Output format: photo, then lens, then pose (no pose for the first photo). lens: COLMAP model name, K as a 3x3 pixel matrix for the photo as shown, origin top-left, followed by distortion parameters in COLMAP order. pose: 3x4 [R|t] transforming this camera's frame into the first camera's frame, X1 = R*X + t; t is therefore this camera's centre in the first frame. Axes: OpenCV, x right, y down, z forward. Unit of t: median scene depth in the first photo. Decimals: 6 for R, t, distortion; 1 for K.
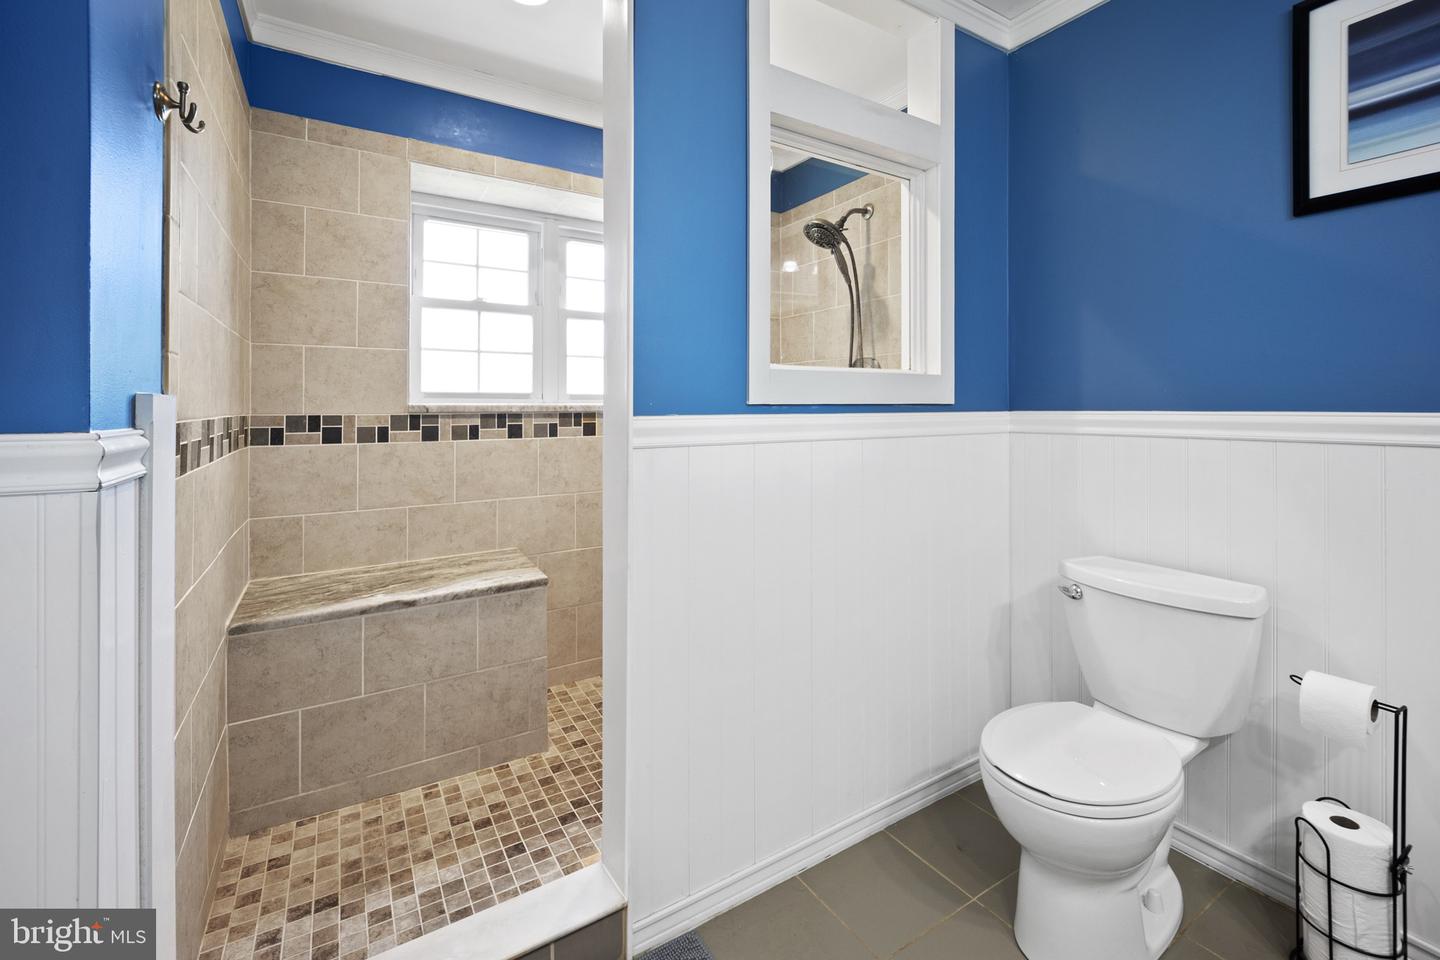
lens RADIAL K [[609.4, 0, 719.2], [0, 609.4, 388.4], [0, 0, 1]] dist [-0.000138, -0.000140]
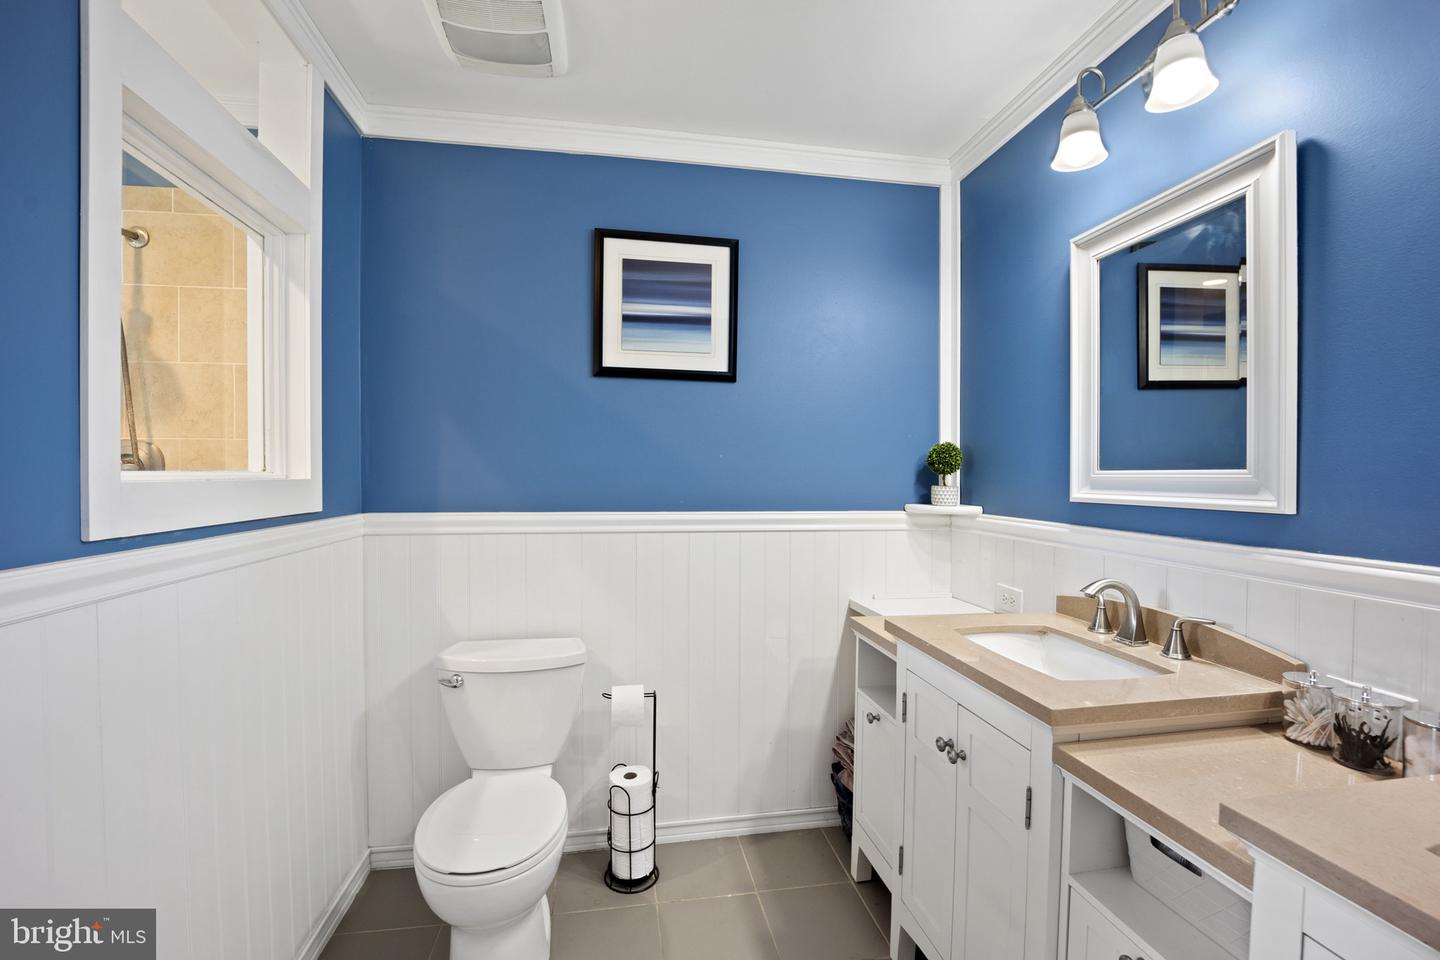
lens RADIAL K [[603.0, 0, 713.5], [0, 603.0, 479.0], [0, 0, 1]] dist [-0.007005, 0.000124]
pose [[0.395760, 0.000792, 0.918354, -0.165972], [-0.030713, 0.999452, 0.012373, -0.042552], [-0.917840, -0.033102, 0.395567, 0.108775]]
